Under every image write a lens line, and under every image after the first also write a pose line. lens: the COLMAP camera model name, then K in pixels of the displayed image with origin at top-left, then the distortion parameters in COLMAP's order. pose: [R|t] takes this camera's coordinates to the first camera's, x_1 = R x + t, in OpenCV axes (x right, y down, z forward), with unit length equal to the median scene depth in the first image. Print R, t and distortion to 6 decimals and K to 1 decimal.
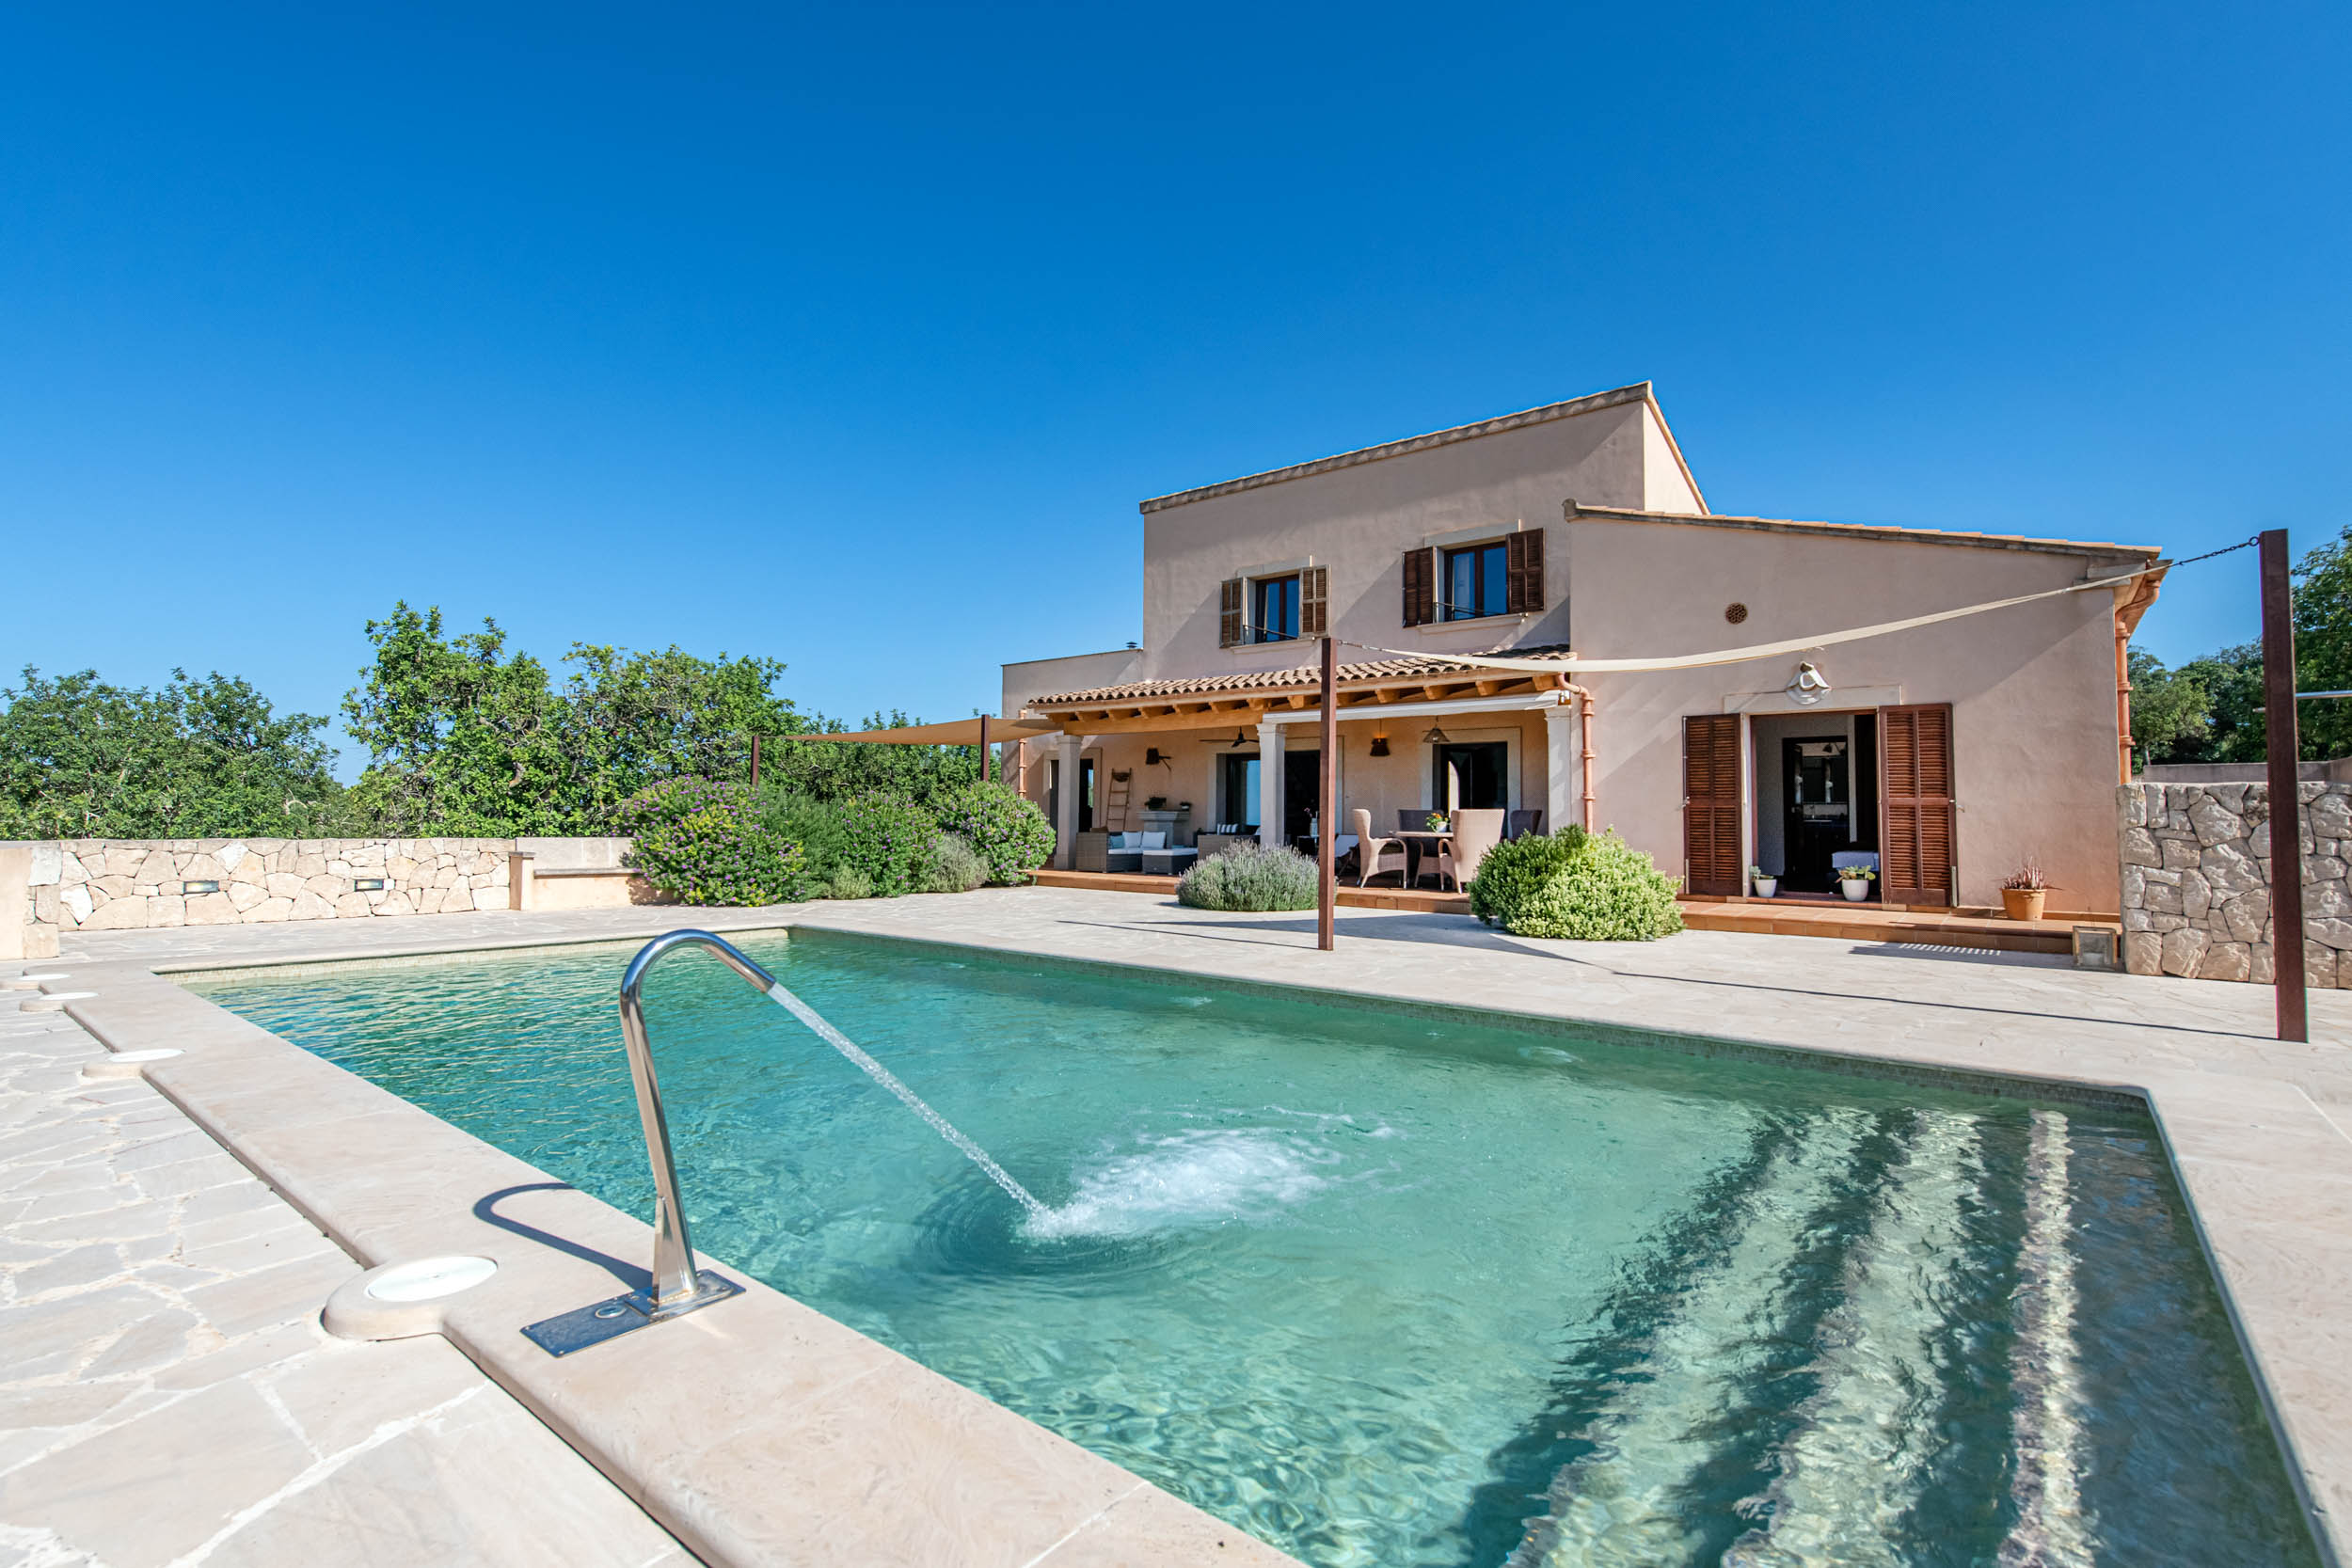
lens RADIAL K [[1077.1, 0, 1111.2], [0, 1077.1, 679.8], [0, 0, 1]] dist [0.013406, -0.004630]
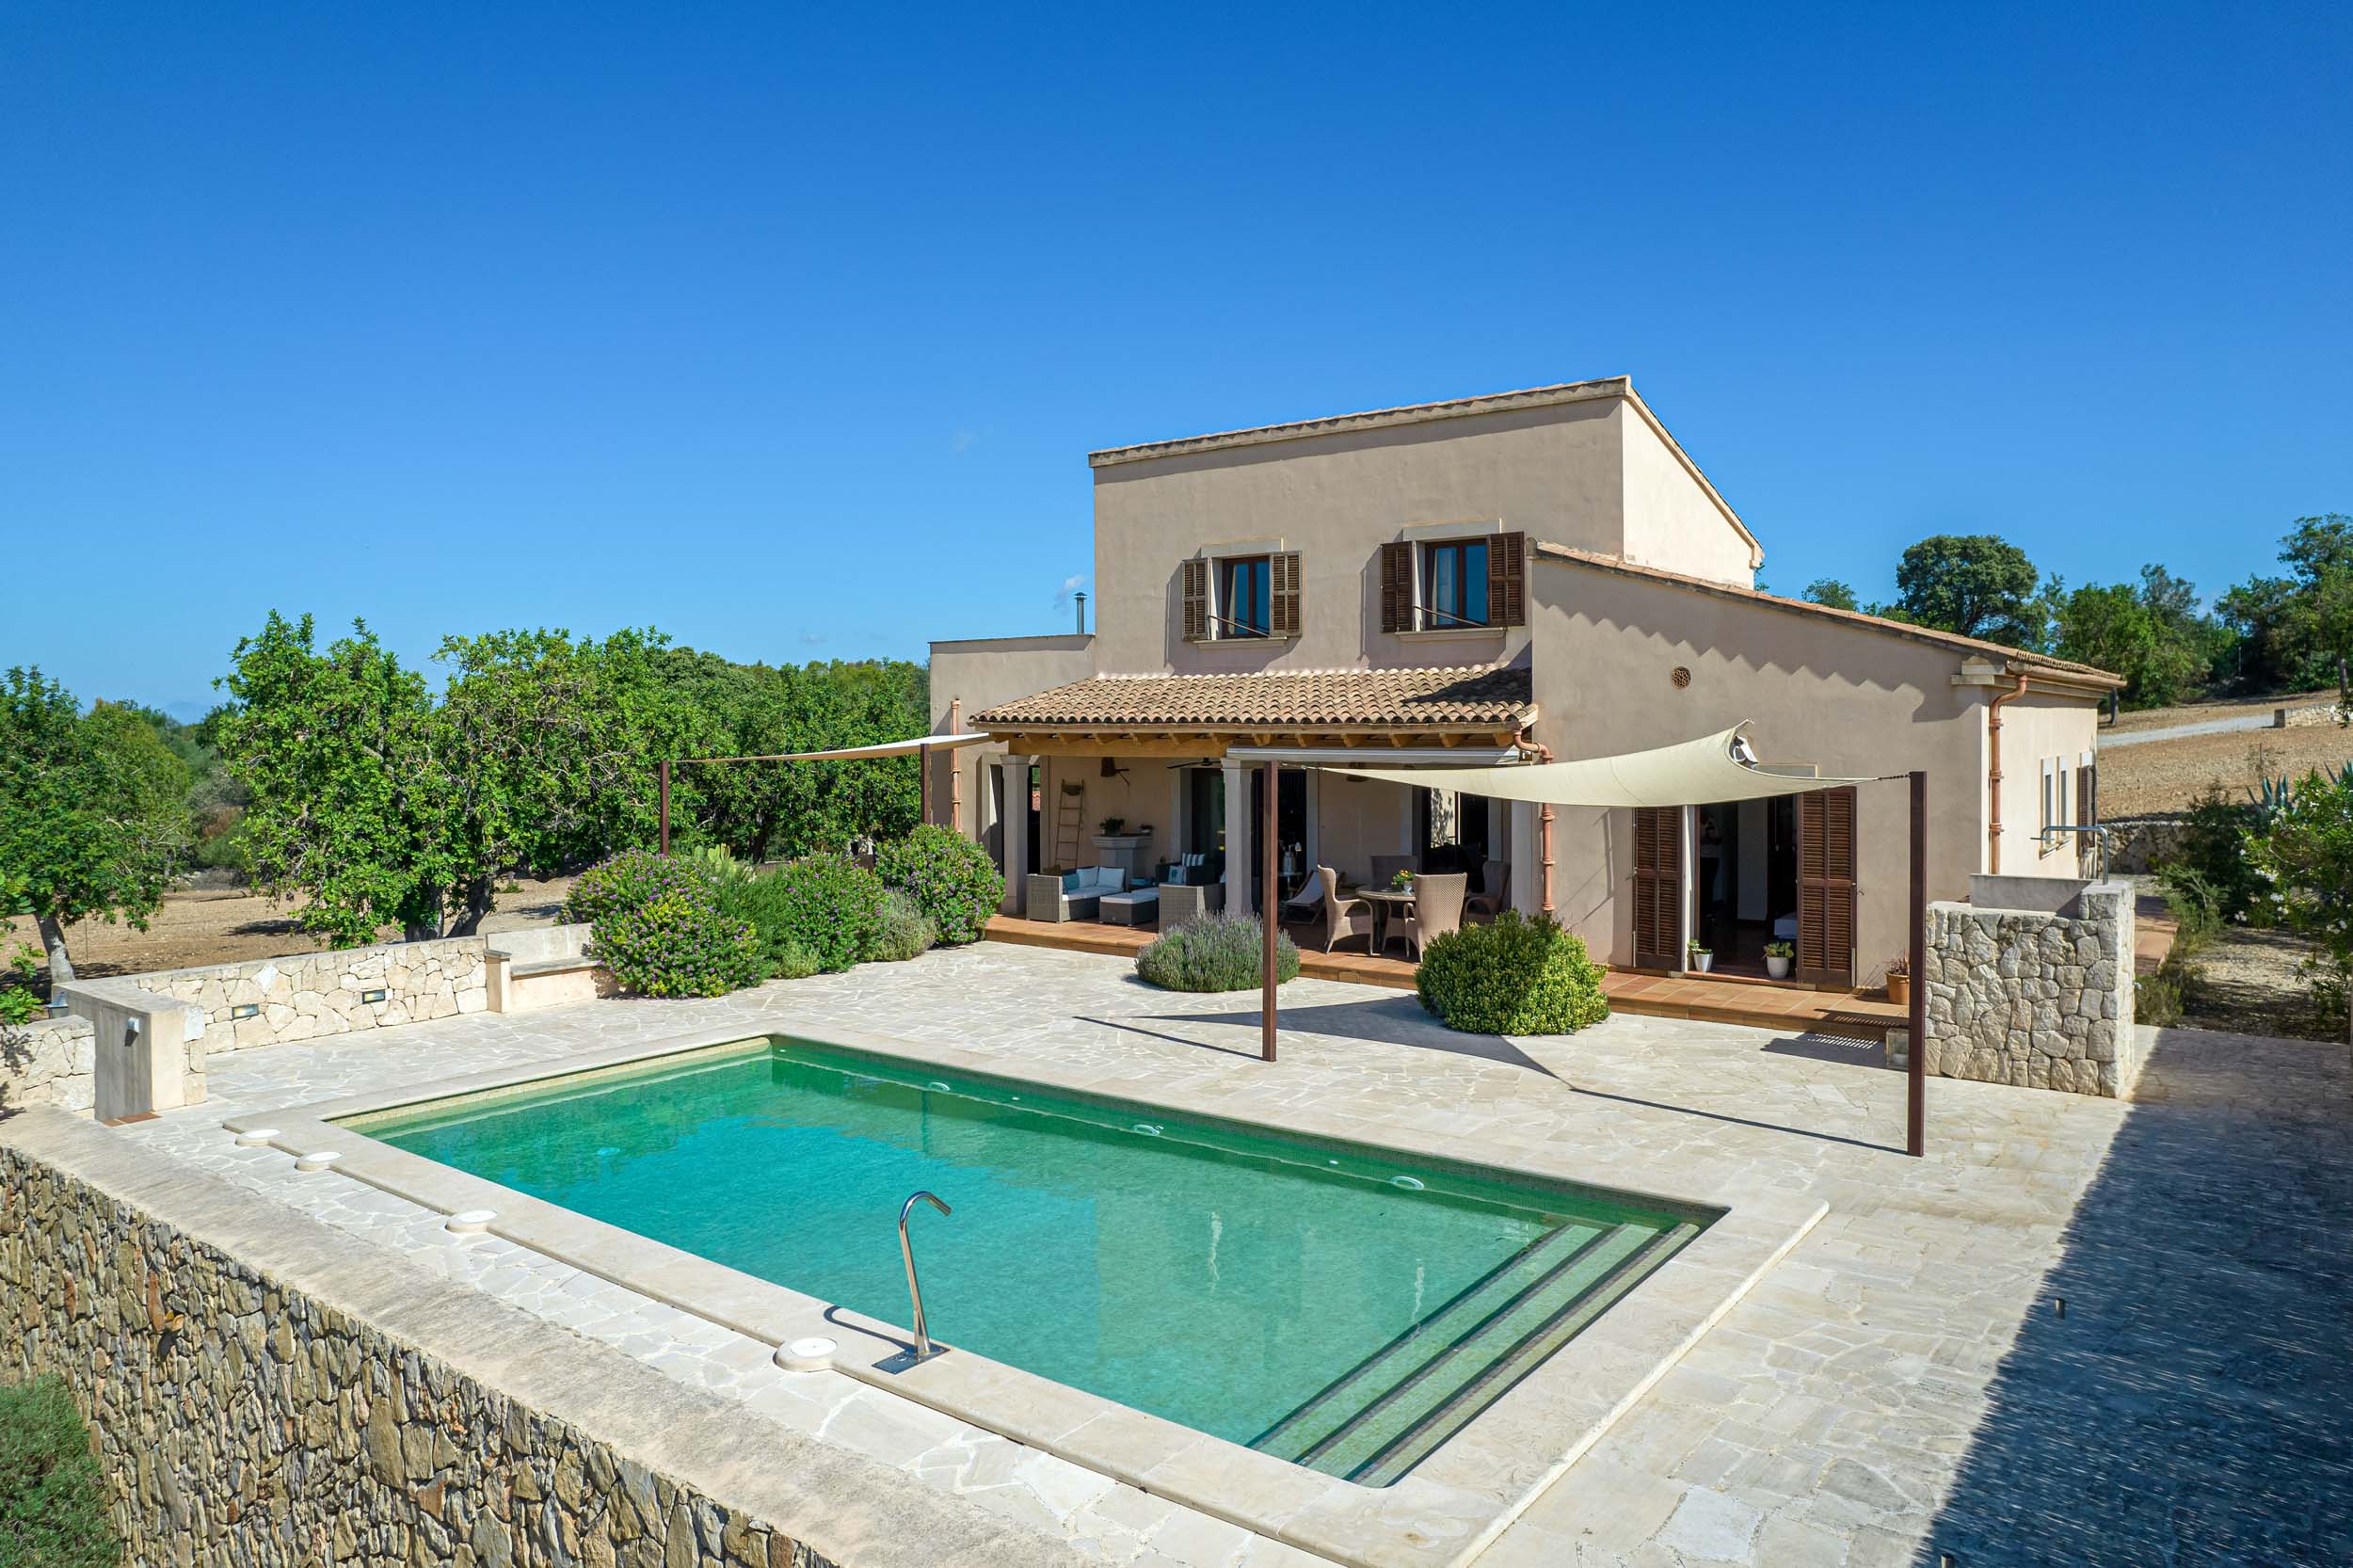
lens RADIAL K [[1484.3, 0, 1068.0], [0, 1484.3, 424.2], [0, 0, 1]] dist [-0.030050, 0.001138]
pose [[0.999785, -0.014198, 0.015081, -0.015717], [0.015320, 0.996910, -0.077038, -0.202499], [-0.013940, 0.077253, 0.996914, -0.396381]]
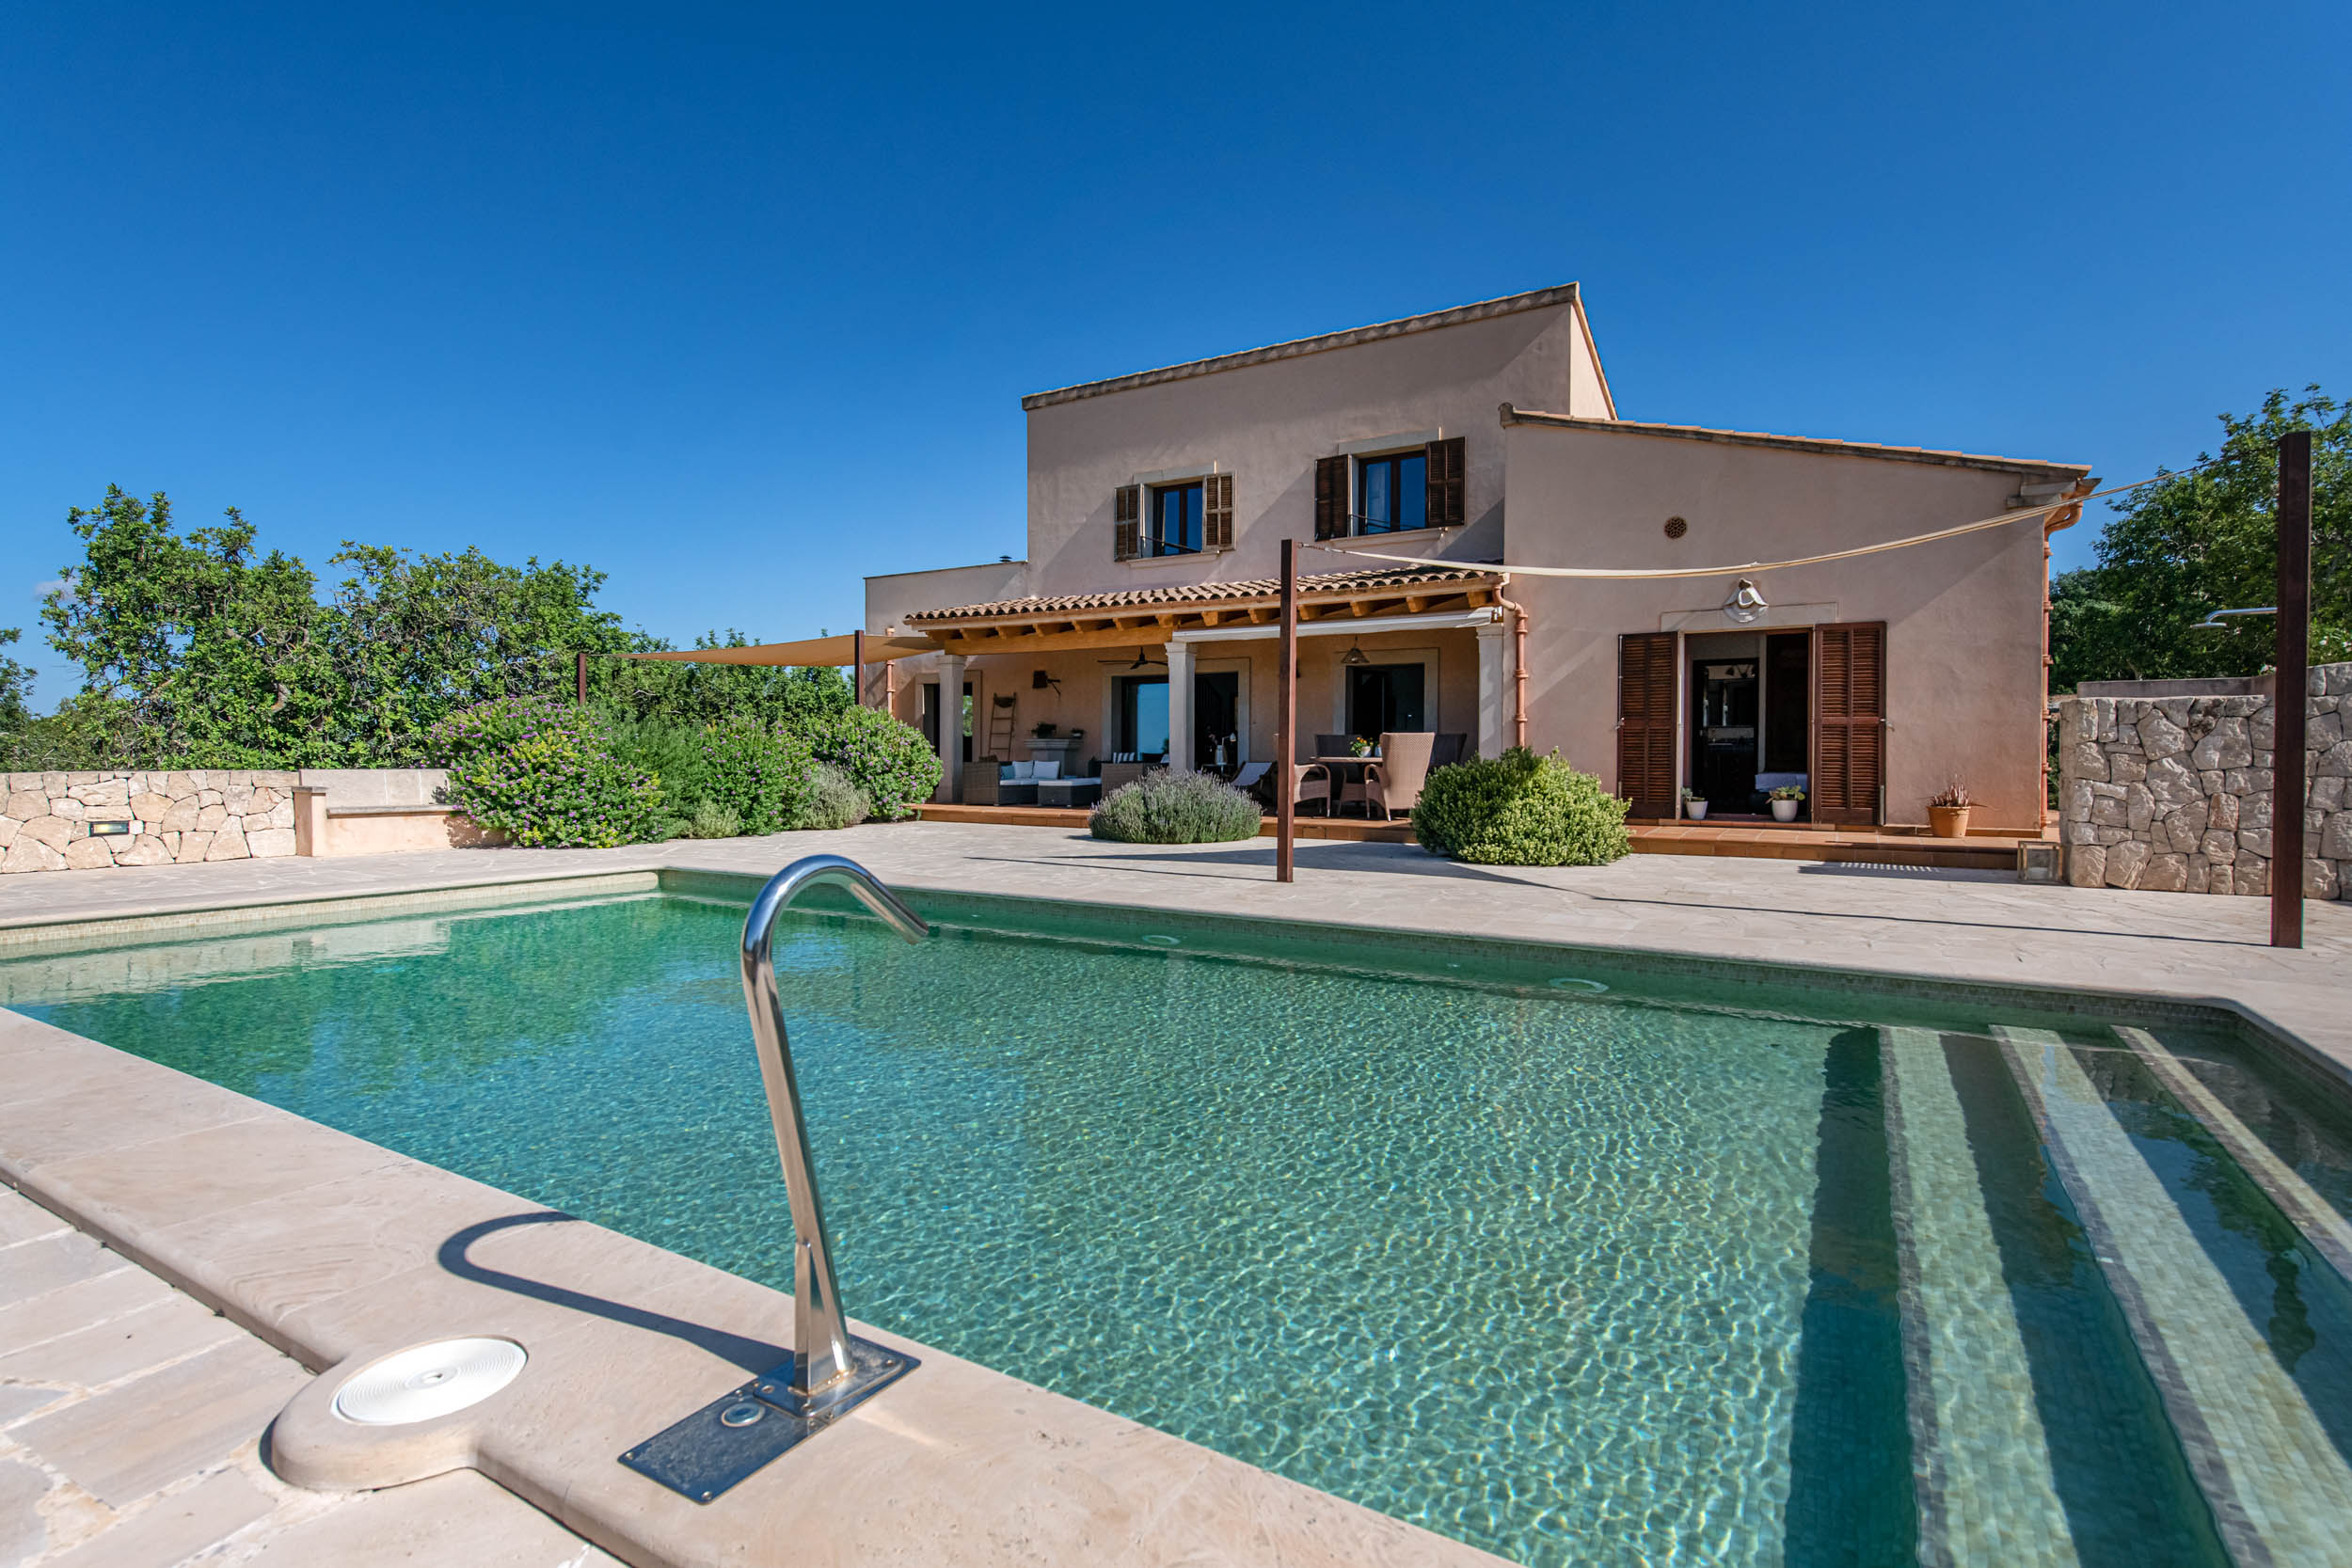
lens RADIAL K [[1155.4, 0, 1122.5], [0, 1155.4, 688.9], [0, 0, 1]] dist [0.006439, -0.000563]
pose [[0.990171, 0.001579, 0.139852, -0.051262], [-0.011916, 0.997253, 0.073109, 0.012054], [-0.139353, -0.074056, 0.987470, 0.044941]]
